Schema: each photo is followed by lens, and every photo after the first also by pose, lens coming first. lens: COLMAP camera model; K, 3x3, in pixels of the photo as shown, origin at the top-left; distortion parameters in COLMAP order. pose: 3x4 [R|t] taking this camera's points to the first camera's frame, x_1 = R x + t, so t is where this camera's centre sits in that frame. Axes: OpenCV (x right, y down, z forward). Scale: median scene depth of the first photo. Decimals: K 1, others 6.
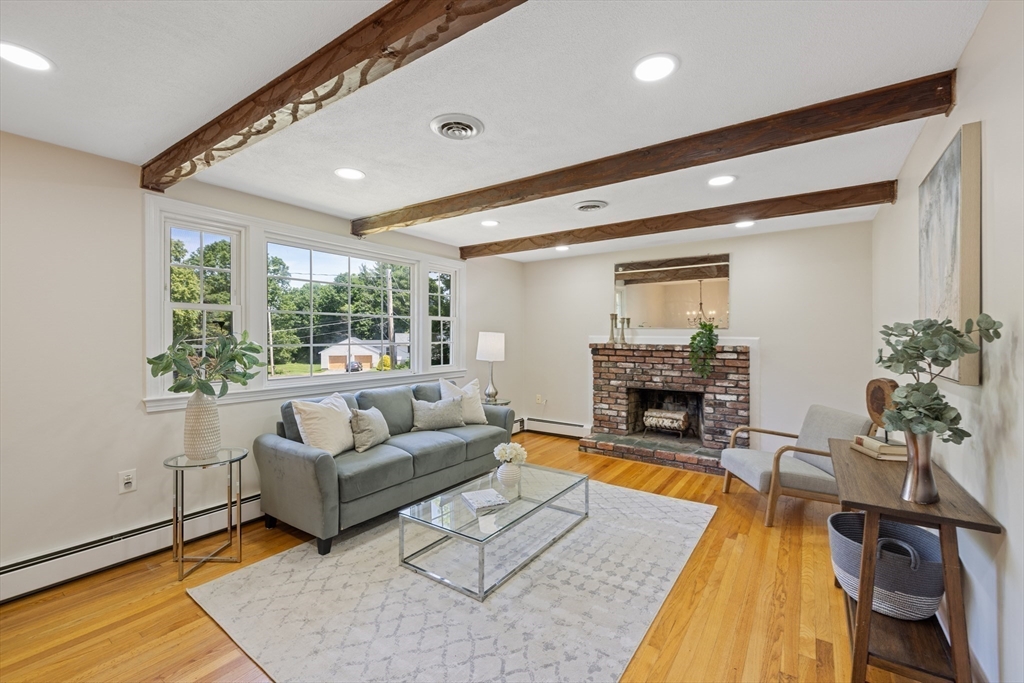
lens RADIAL K [[428.8, 0, 513.1], [0, 428.8, 337.5], [0, 0, 1]] dist [0.000554, -0.000147]
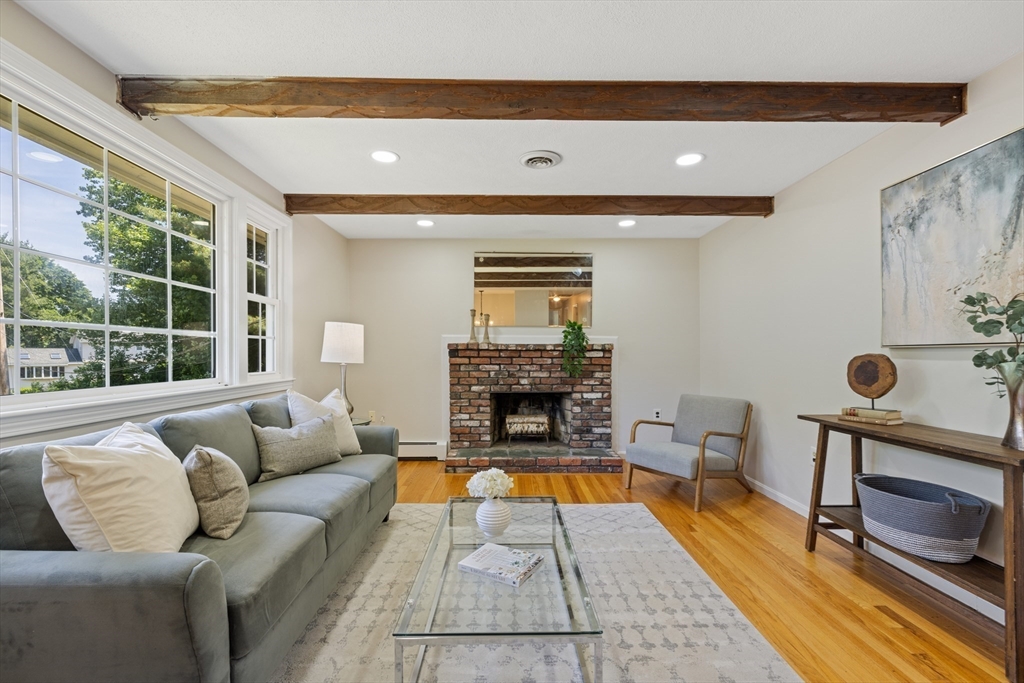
lens RADIAL K [[433.9, 0, 509.9], [0, 433.9, 353.3], [0, 0, 1]] dist [0.000078, 0.000063]
pose [[0.814973, -0.001533, 0.579497, -0.248304], [0.003802, 0.999989, -0.002701, 0.041608], [-0.579487, 0.004404, 0.814970, 0.274374]]
